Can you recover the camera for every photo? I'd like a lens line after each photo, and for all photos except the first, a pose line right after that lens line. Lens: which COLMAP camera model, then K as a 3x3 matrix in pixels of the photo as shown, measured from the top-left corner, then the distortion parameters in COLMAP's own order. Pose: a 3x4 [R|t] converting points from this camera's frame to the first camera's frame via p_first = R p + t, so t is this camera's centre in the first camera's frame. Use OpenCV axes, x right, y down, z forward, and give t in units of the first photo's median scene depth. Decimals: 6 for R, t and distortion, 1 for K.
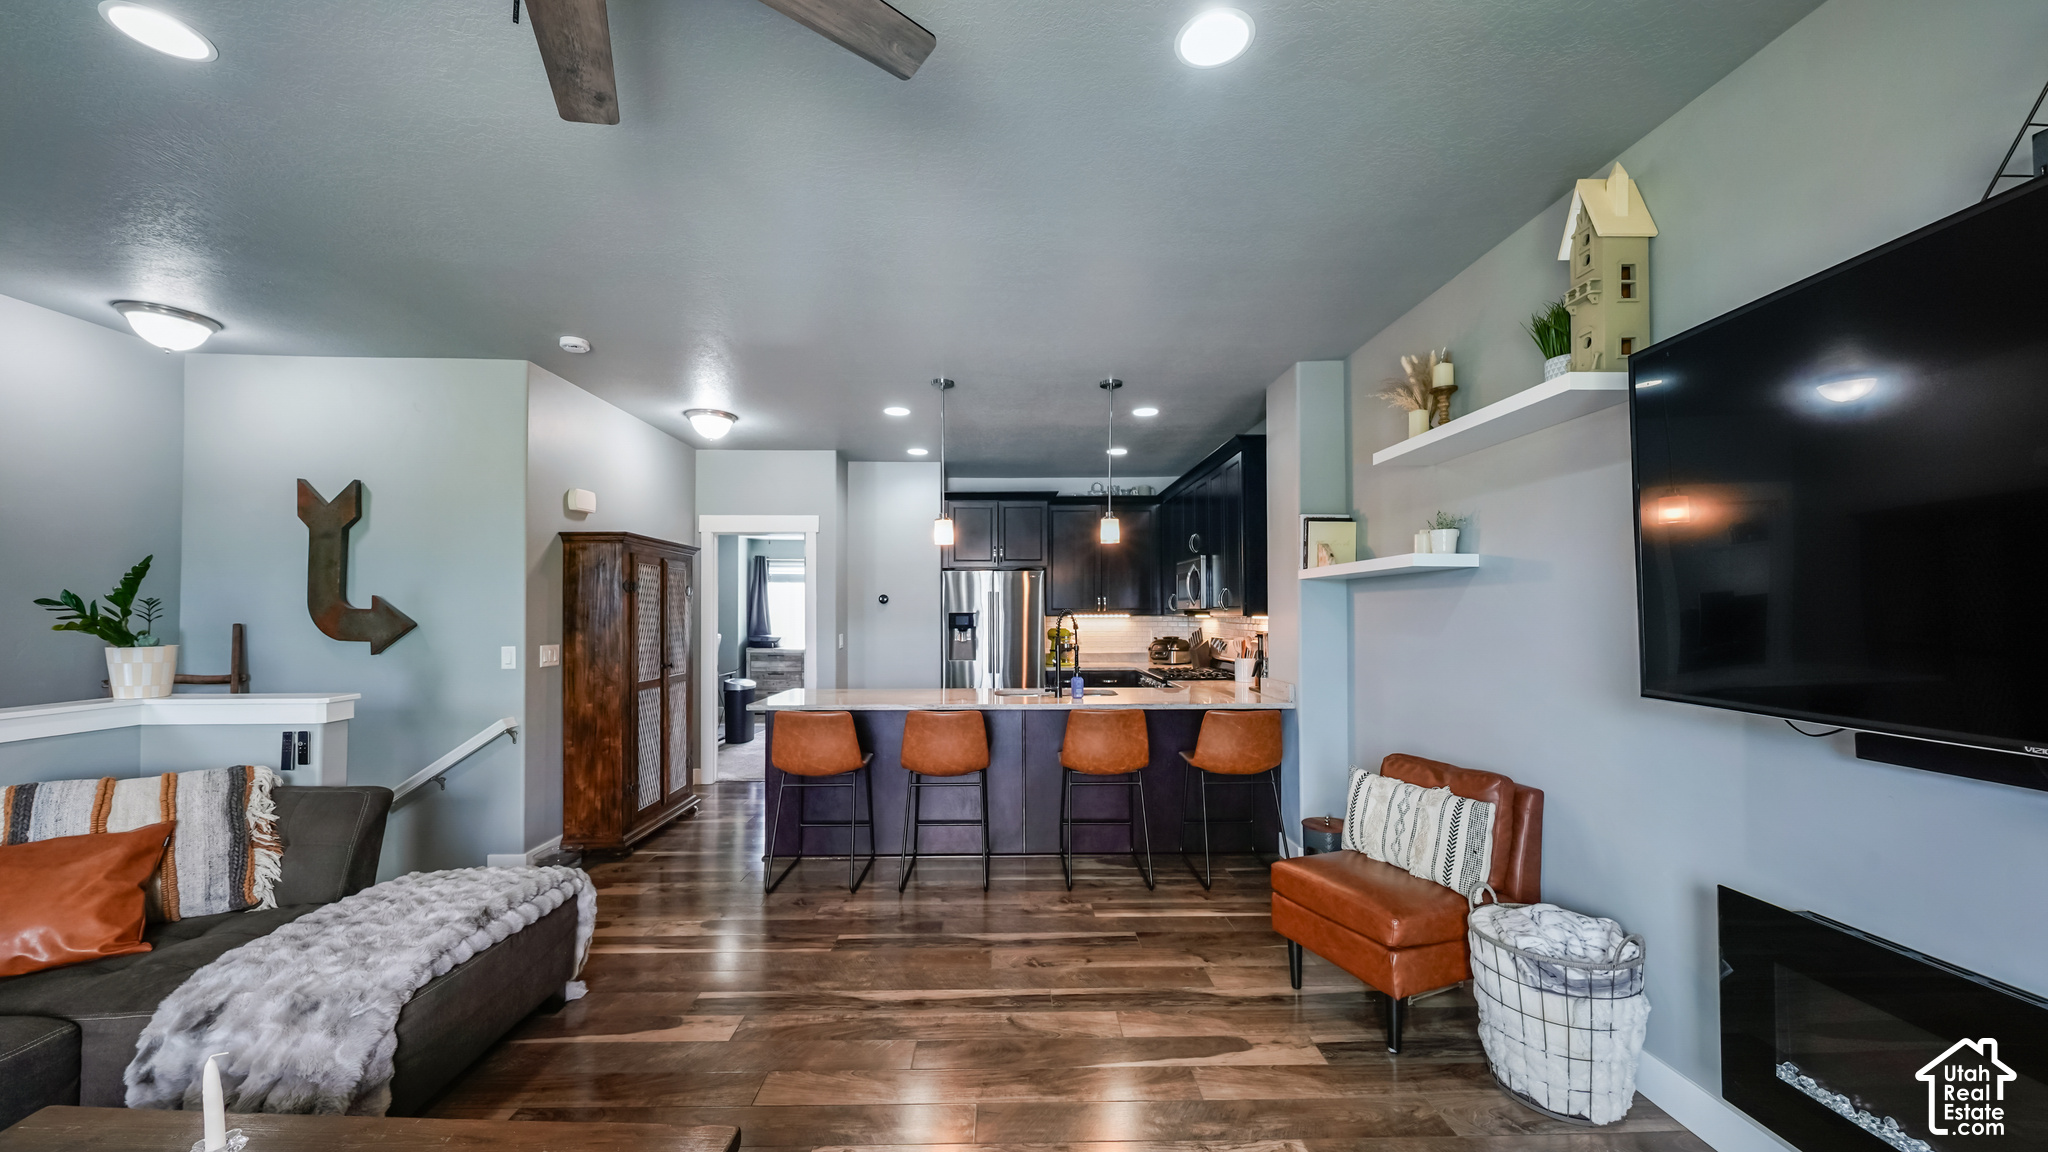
lens RADIAL K [[735.6, 0, 1014.8], [0, 735.6, 602.6], [0, 0, 1]] dist [-0.000254, -0.000085]
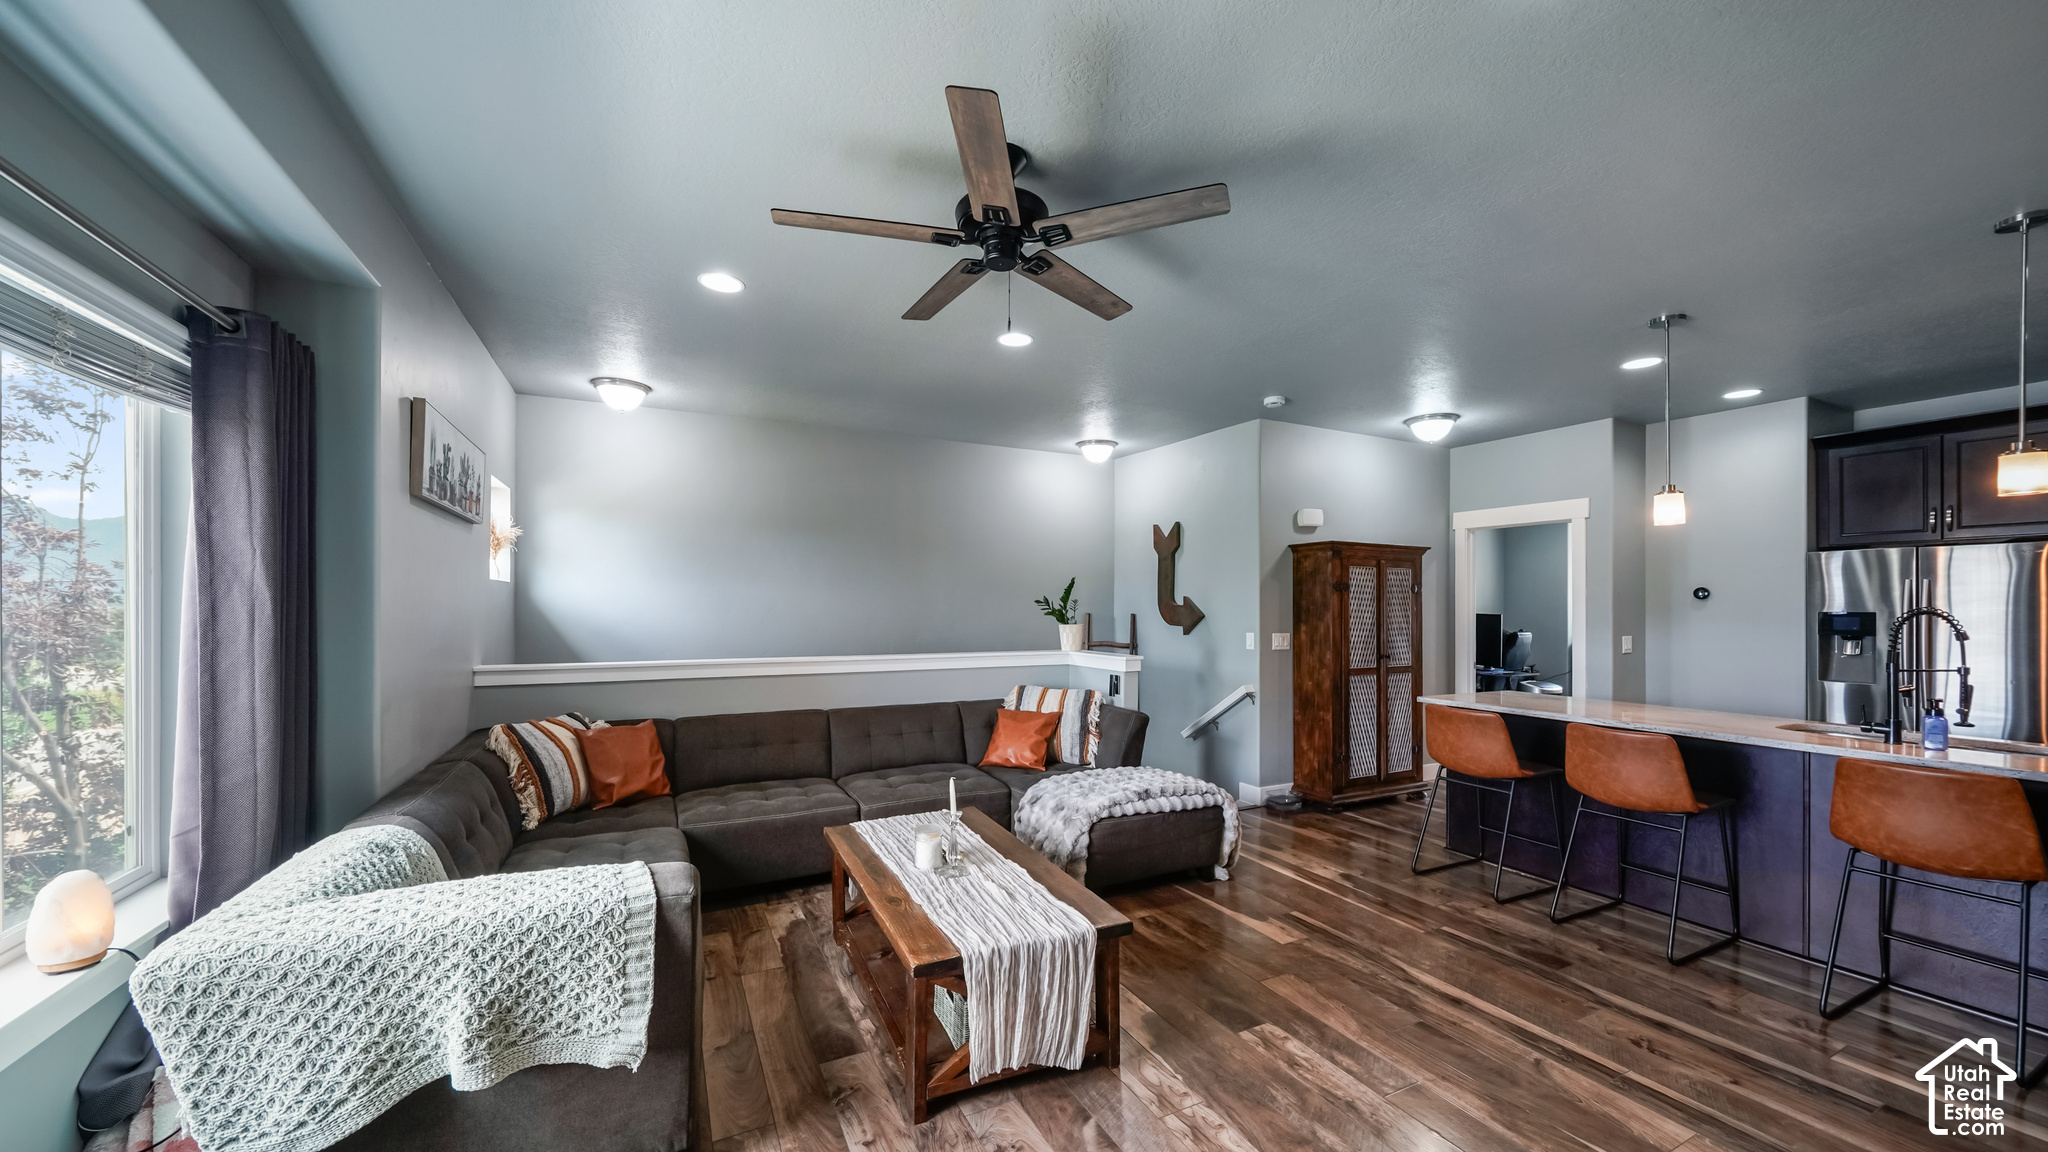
lens RADIAL K [[727.8, 0, 1010.0], [0, 727.8, 609.4], [0, 0, 1]] dist [-0.001079, -0.000115]
pose [[0.428076, 0.008121, -0.903706, 0.453821], [0.005431, 0.999918, 0.011558, -0.002149], [0.903726, -0.009856, 0.427997, 0.031443]]
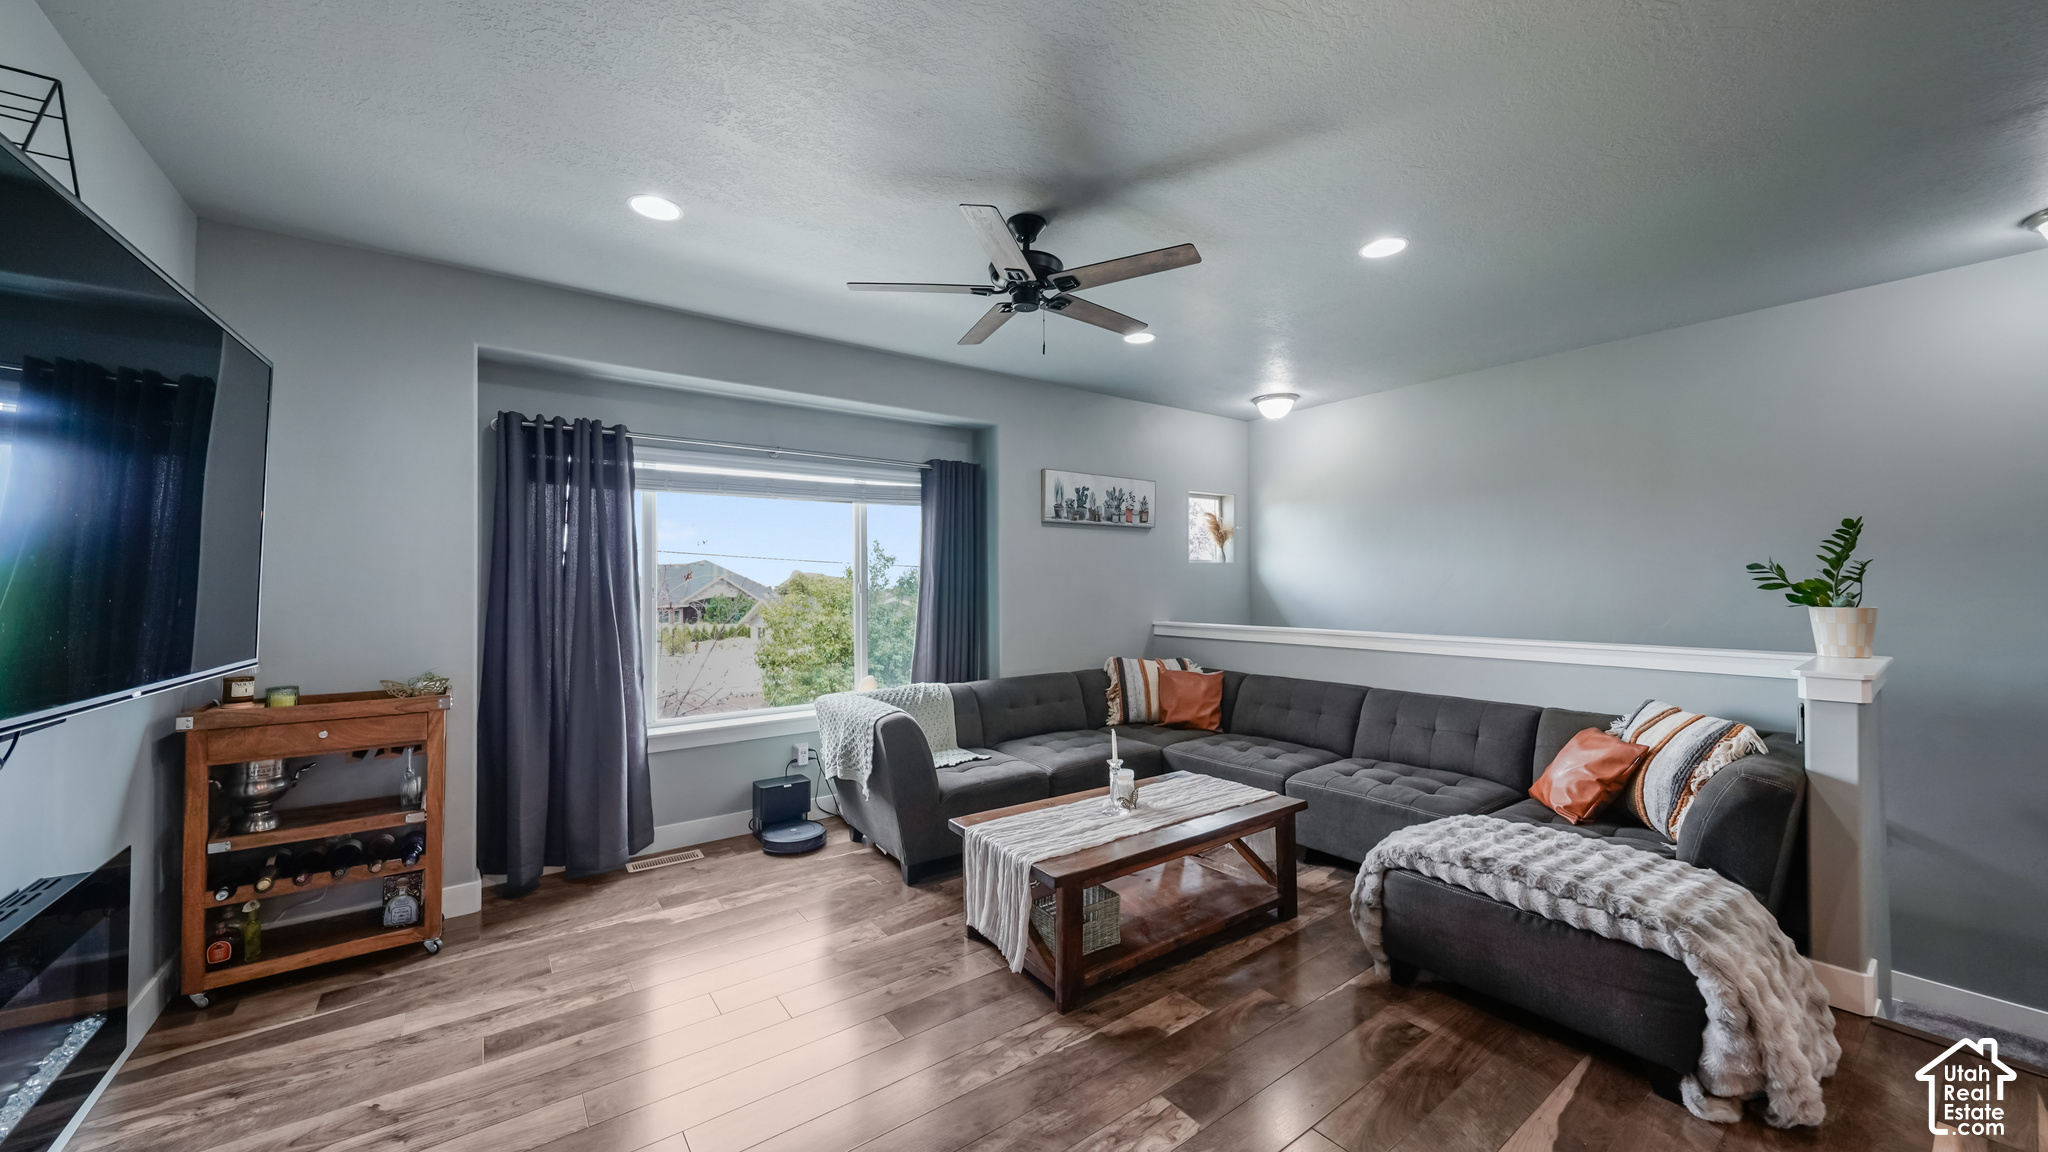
lens RADIAL K [[736.2, 0, 1025.8], [0, 736.2, 569.4], [0, 0, 1]] dist [-0.000238, 0.000020]
pose [[-0.812944, -0.001893, -0.582339, 0.325632], [0.016408, 0.999523, -0.026153, 0.013903], [0.582111, -0.030816, -0.812525, 1.116315]]
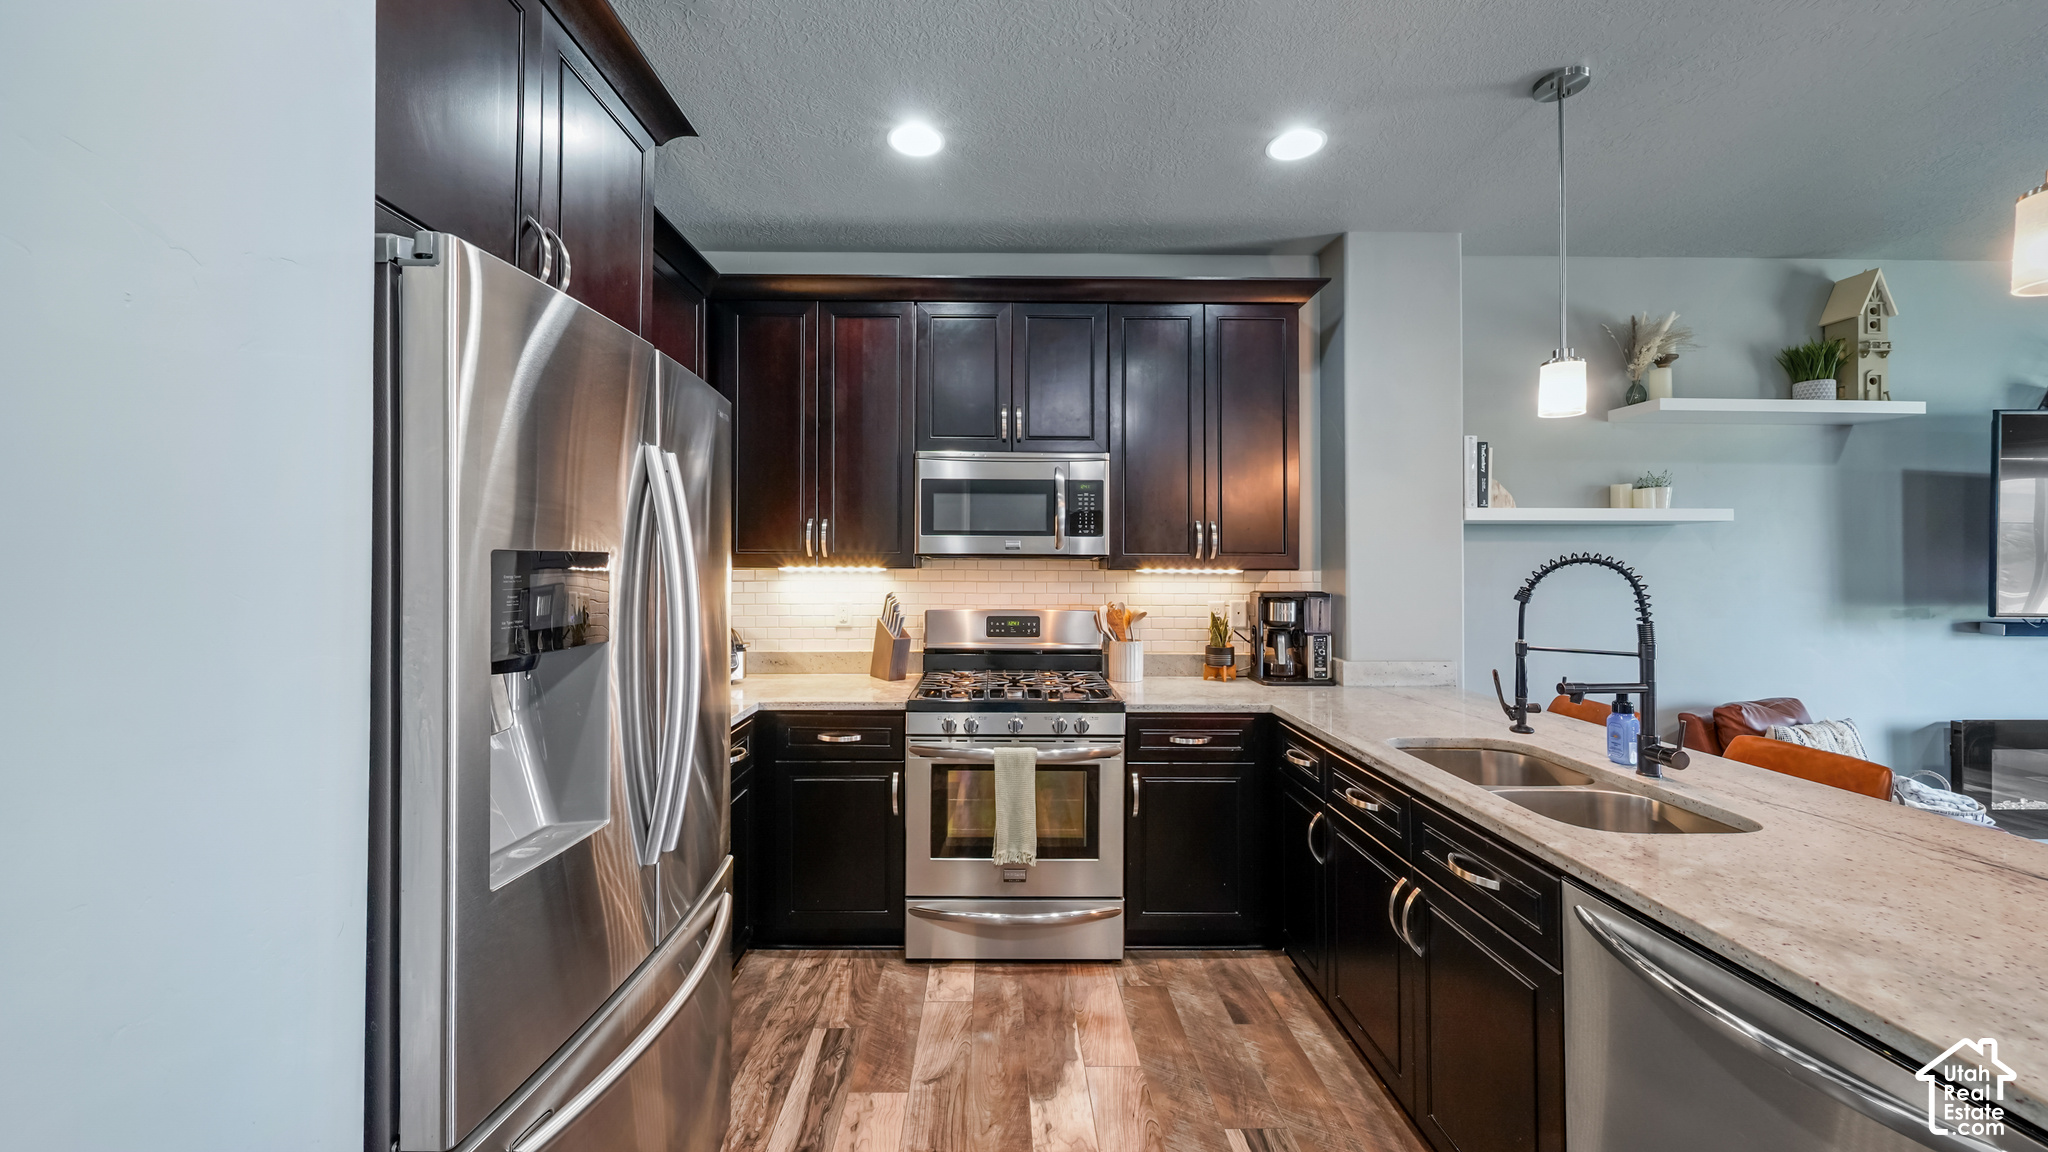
lens RADIAL K [[733.3, 0, 1002.1], [0, 733.3, 554.5], [0, 0, 1]] dist [-0.000773, -0.000116]
pose [[0.011388, 0.016846, 0.999793, -0.510198], [-0.017256, 0.999712, -0.016649, 0.033498], [-0.999786, -0.017063, 0.011676, 2.007165]]
